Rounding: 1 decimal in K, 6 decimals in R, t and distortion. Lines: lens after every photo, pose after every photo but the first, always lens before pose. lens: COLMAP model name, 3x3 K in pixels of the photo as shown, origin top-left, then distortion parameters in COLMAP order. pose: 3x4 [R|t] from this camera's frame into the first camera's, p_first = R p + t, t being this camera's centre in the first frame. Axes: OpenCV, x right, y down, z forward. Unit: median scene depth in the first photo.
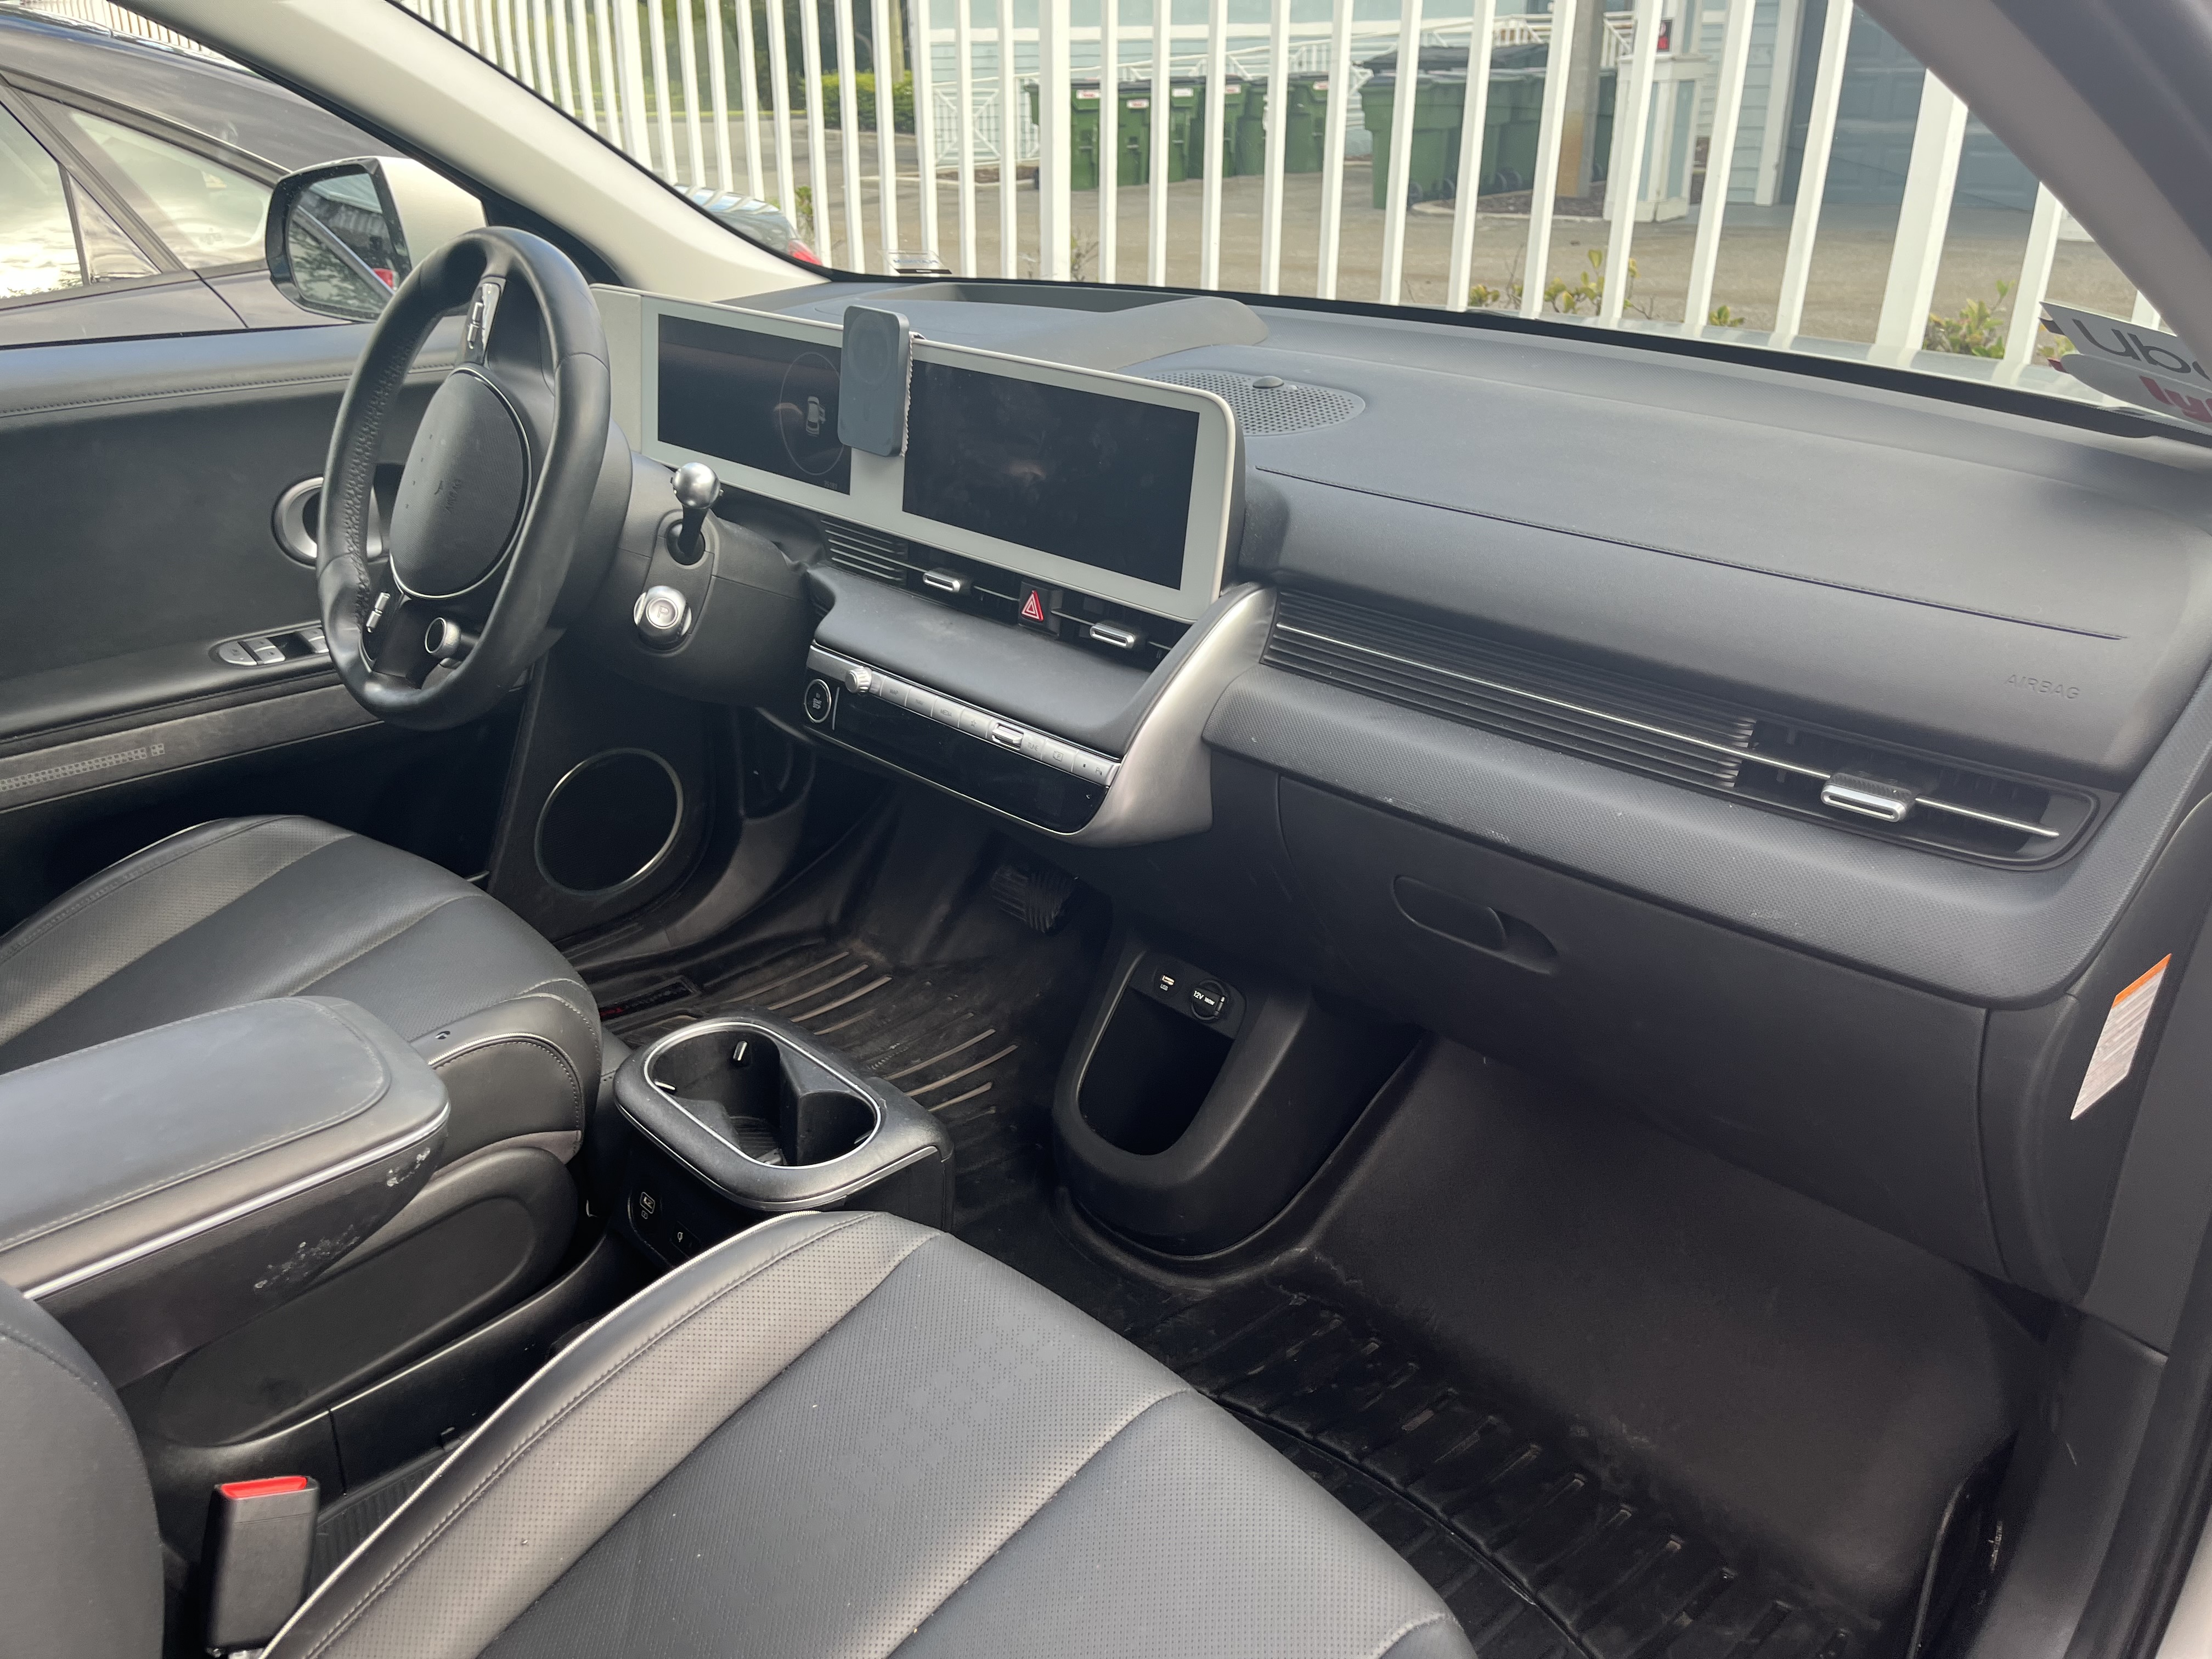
lens RADIAL K [[1702.2, 0, 1106.0], [0, 1702.2, 829.5], [0, 0, 1]] dist [-0.041809, -0.003851]
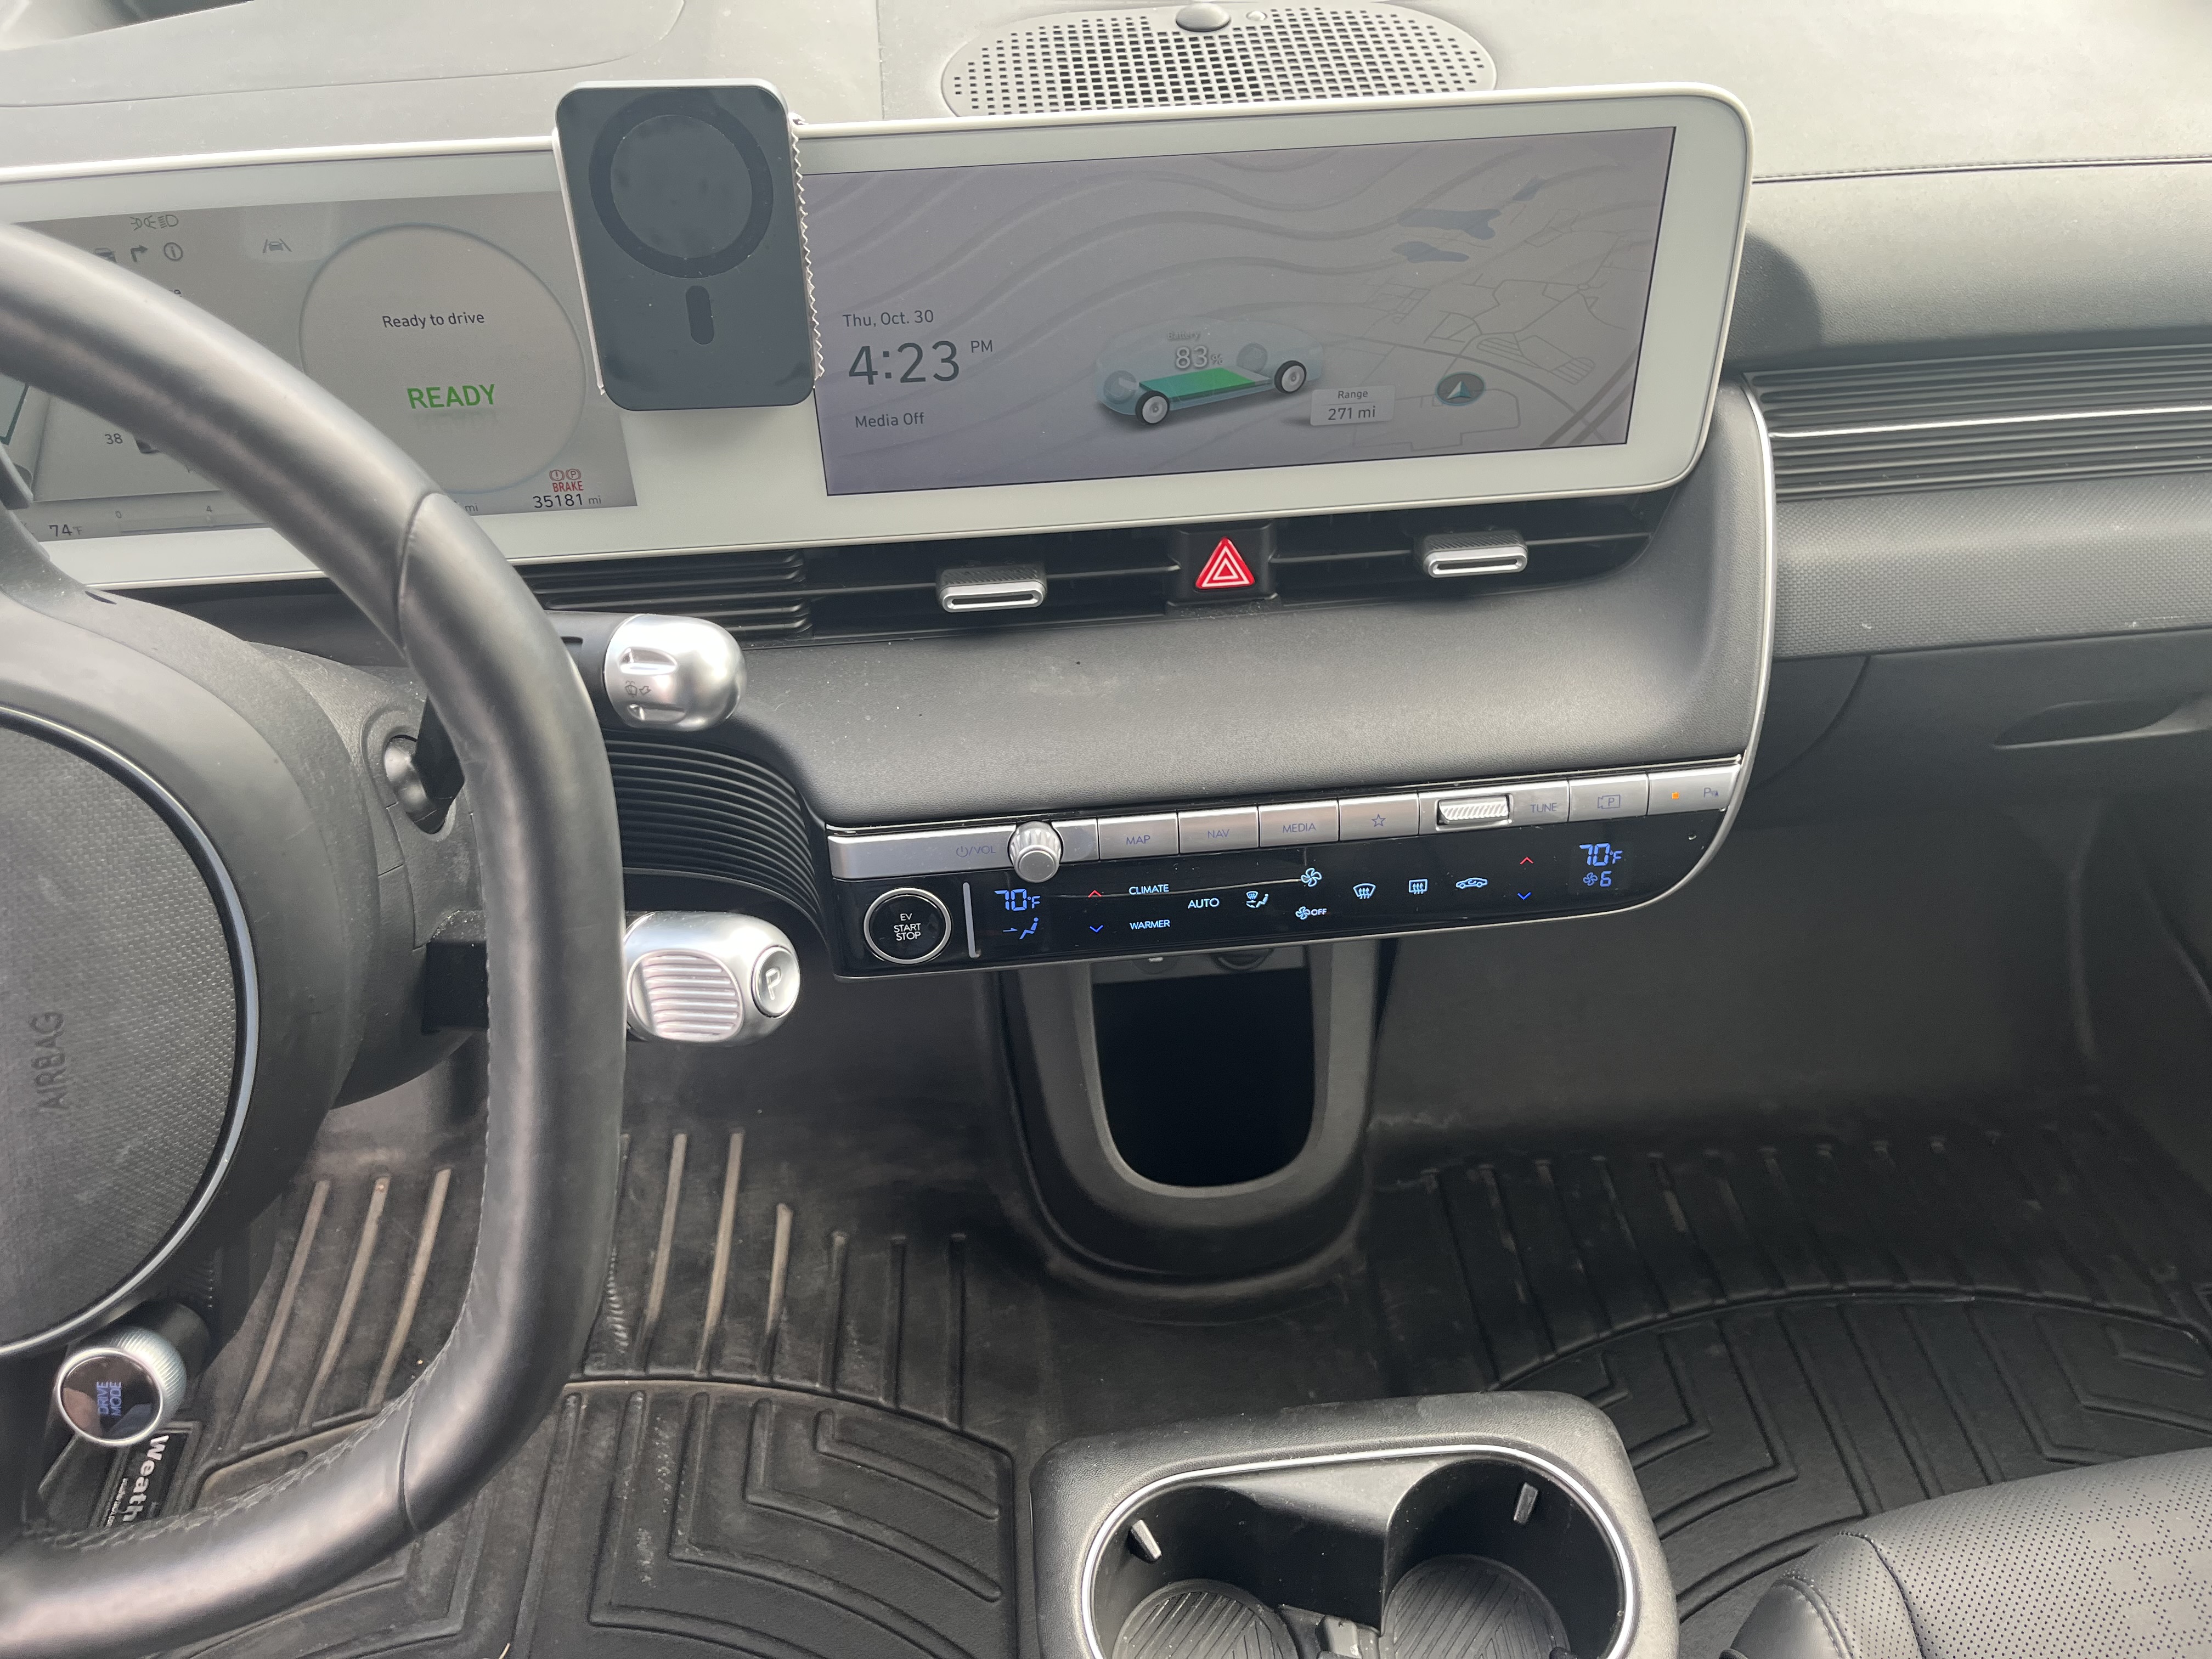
lens RADIAL K [[1624.8, 0, 1091.2], [0, 1624.8, 766.0], [0, 0, 1]] dist [-0.009898, -0.007021]
pose [[0.613048, -0.509472, 0.603830, -0.412022], [0.340831, 0.860065, 0.379634, -0.286301], [-0.712746, -0.026930, 0.700905, 0.660899]]
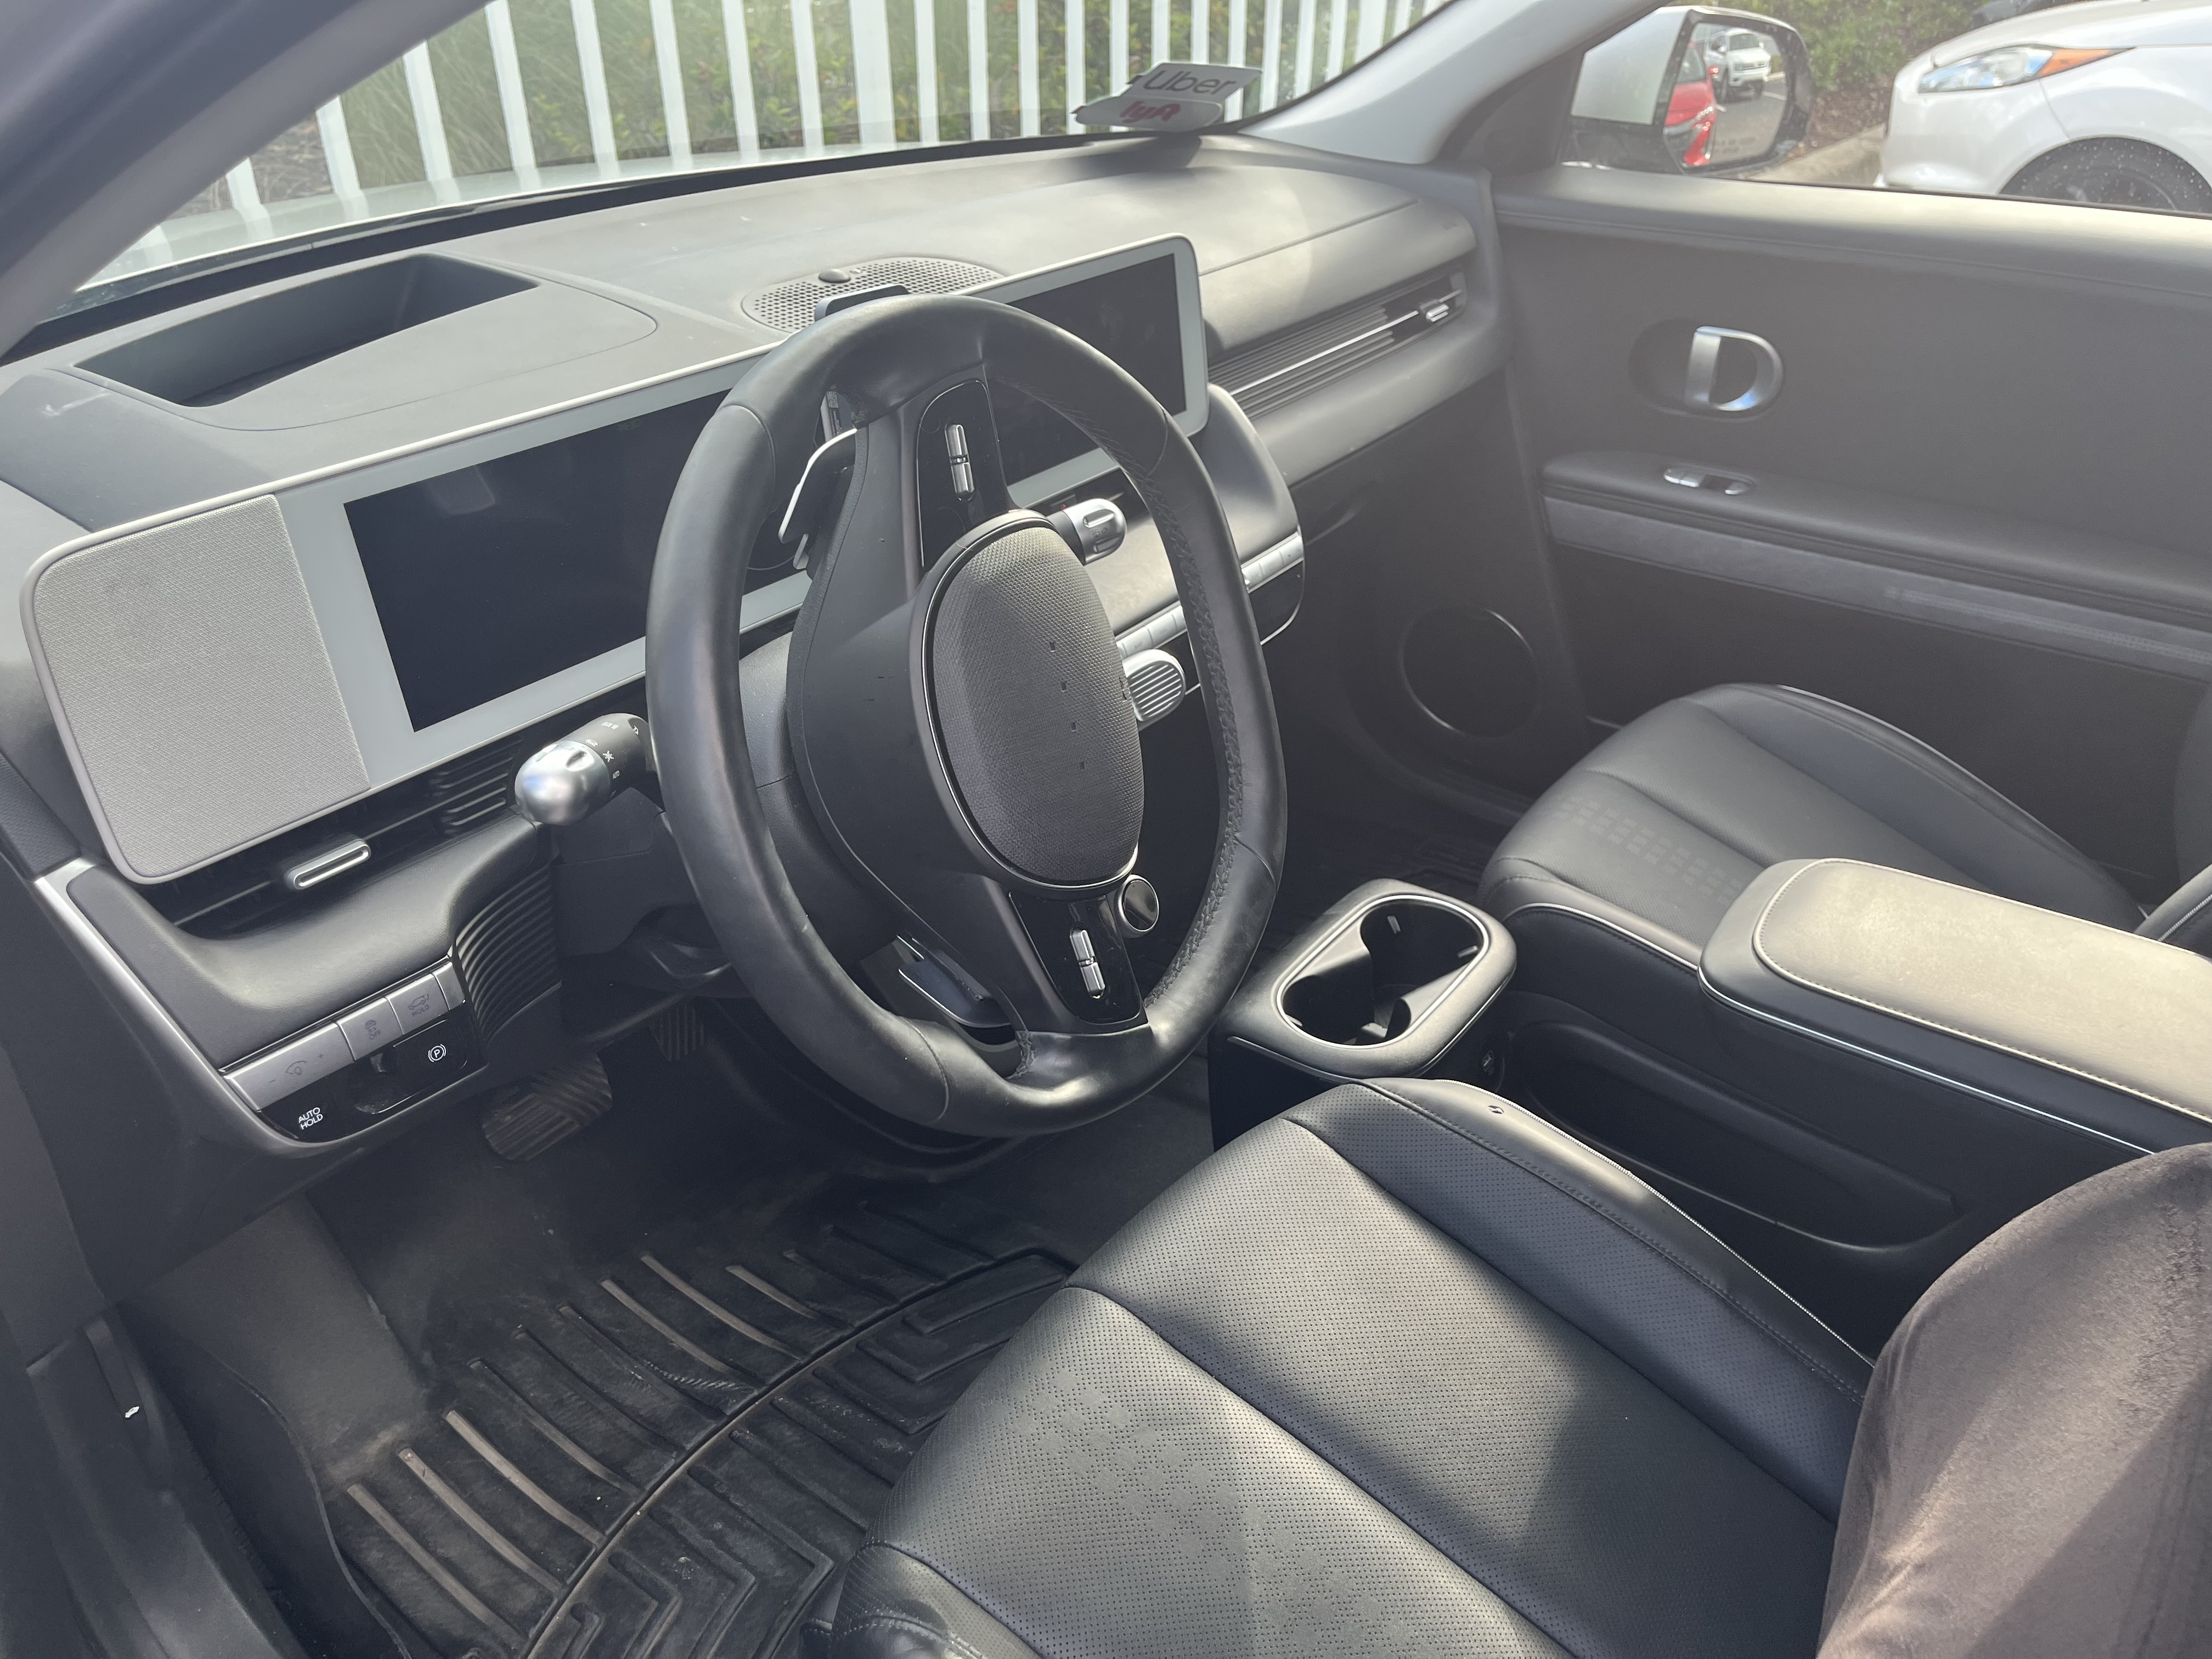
lens RADIAL K [[1702.2, 0, 1106.0], [0, 1702.2, 829.5], [0, 0, 1]] dist [-0.041809, -0.003851]
pose [[-0.192254, -0.491576, 0.849348, -0.960130], [0.400465, 0.750850, 0.525216, -0.500716], [-0.895916, 0.441109, 0.052505, 0.999636]]
